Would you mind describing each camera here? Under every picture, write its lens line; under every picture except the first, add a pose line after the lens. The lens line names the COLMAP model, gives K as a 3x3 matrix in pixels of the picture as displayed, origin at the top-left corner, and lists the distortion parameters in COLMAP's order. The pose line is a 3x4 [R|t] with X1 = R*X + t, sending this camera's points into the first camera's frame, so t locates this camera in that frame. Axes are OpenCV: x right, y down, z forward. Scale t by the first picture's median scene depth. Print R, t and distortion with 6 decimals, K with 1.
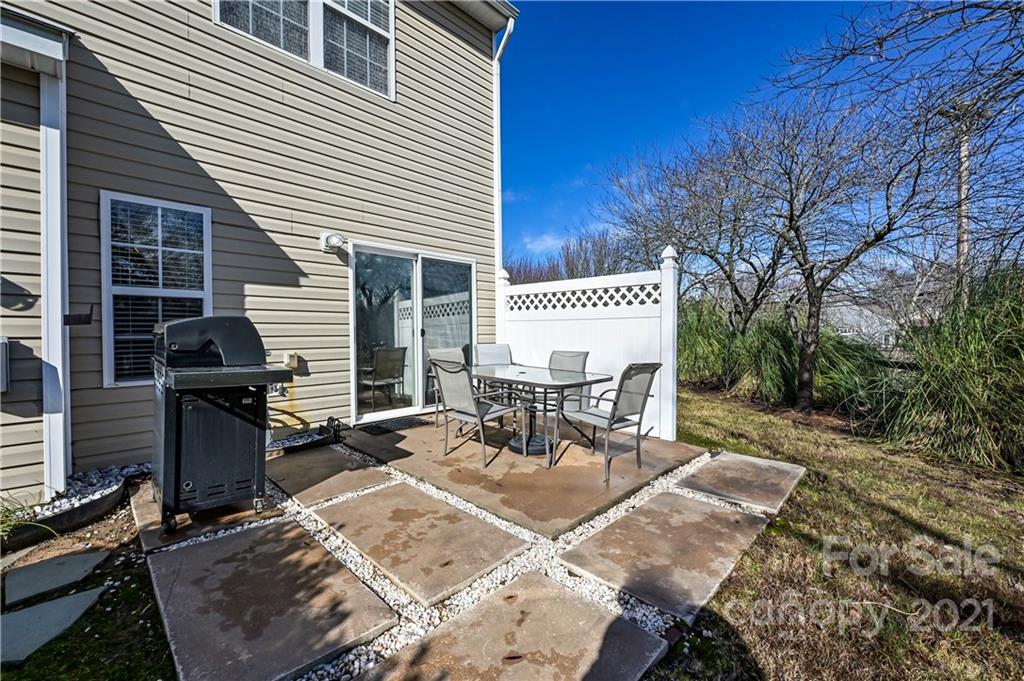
lens RADIAL K [[418.1, 0, 503.0], [0, 418.1, 336.8], [0, 0, 1]] dist [0.000597, -0.000068]
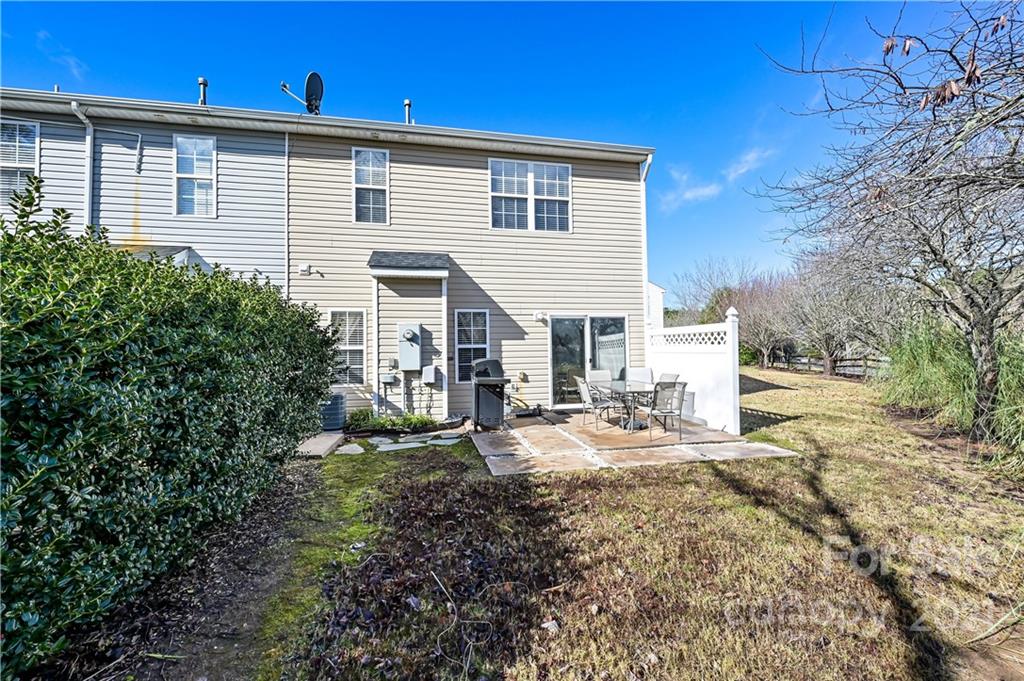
lens RADIAL K [[418.1, 0, 512.8], [0, 418.1, 343.9], [0, 0, 1]] dist [0.000597, -0.000068]
pose [[0.840391, -0.012443, -0.541838, 0.680277], [0.003434, 0.999839, -0.017635, -0.071227], [0.541970, 0.012959, 0.840298, -0.892646]]
